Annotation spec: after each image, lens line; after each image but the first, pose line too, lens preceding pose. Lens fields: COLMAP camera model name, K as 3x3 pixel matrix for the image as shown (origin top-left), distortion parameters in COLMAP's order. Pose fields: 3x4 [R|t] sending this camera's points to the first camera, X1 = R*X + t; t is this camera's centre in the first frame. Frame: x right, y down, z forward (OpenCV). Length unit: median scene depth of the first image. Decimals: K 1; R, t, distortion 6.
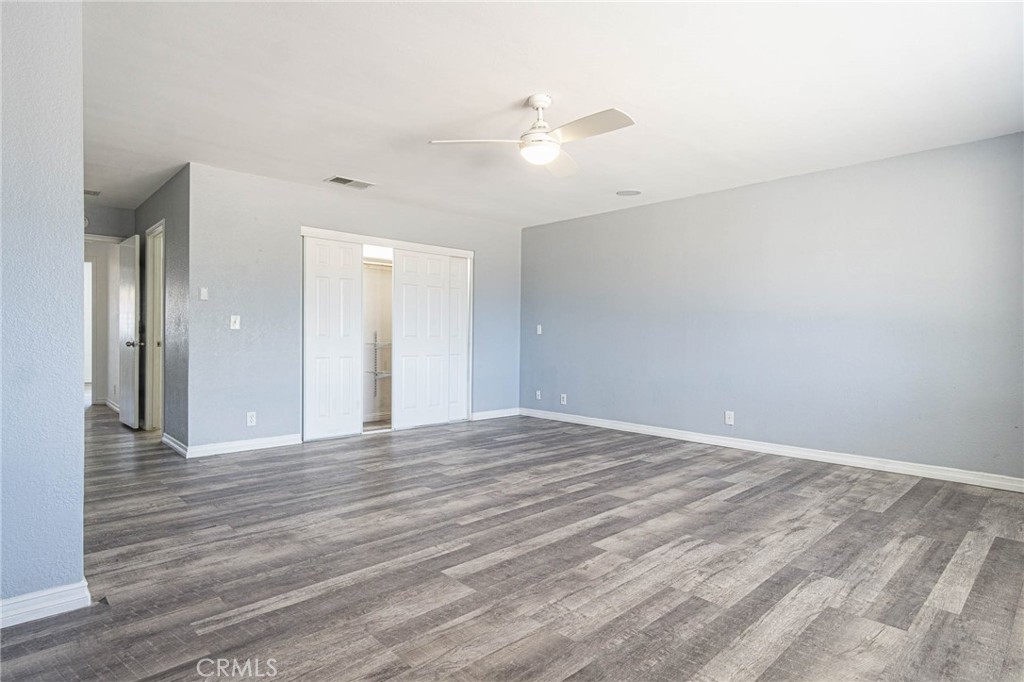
lens RADIAL K [[558.7, 0, 512.0], [0, 558.7, 341.0], [0, 0, 1]] dist [0.016890, 0.000186]
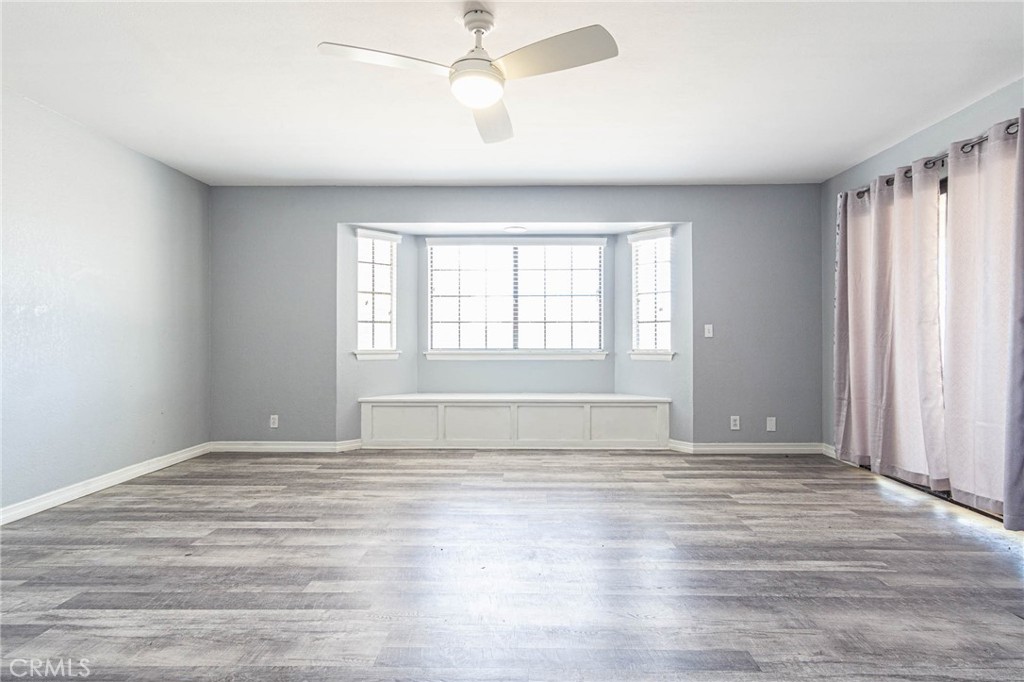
lens RADIAL K [[545.4, 0, 523.1], [0, 545.4, 335.4], [0, 0, 1]] dist [0.003888, 0.002029]
pose [[-0.711434, -0.003587, 0.702744, -0.474866], [0.000490, 0.999984, 0.005601, -0.015859], [-0.702753, 0.004329, -0.711421, 1.396080]]
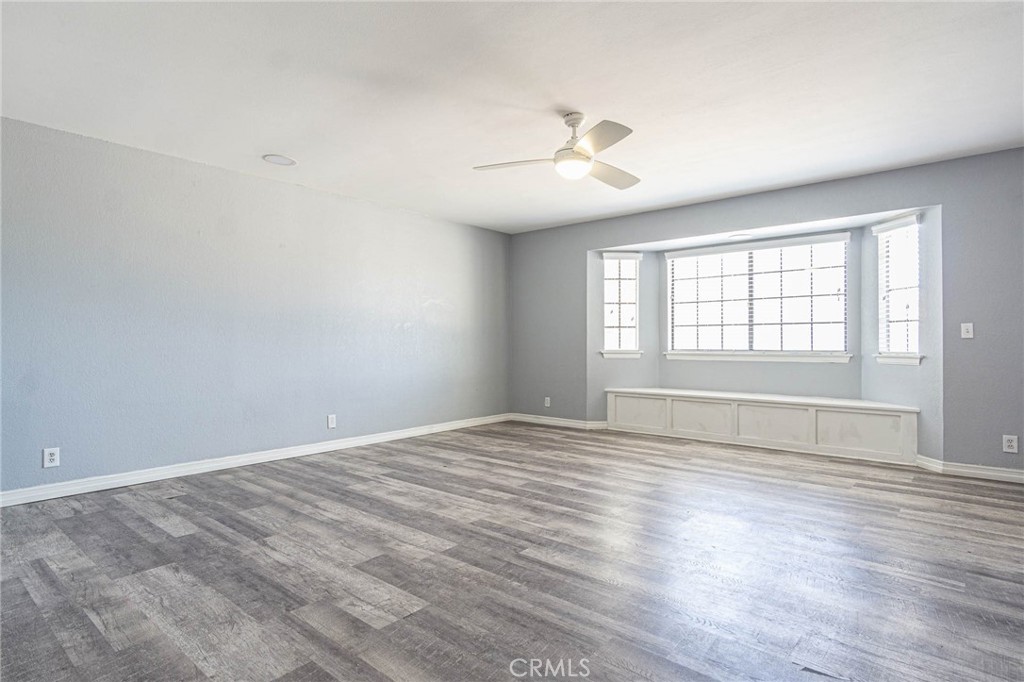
lens RADIAL K [[539.9, 0, 507.0], [0, 539.9, 339.0], [0, 0, 1]] dist [0.005232, 0.002296]
pose [[-0.095879, -0.003775, 0.995386, -0.906489], [0.010951, 0.999928, 0.004847, -0.018047], [-0.995333, 0.011365, -0.095831, 1.162410]]
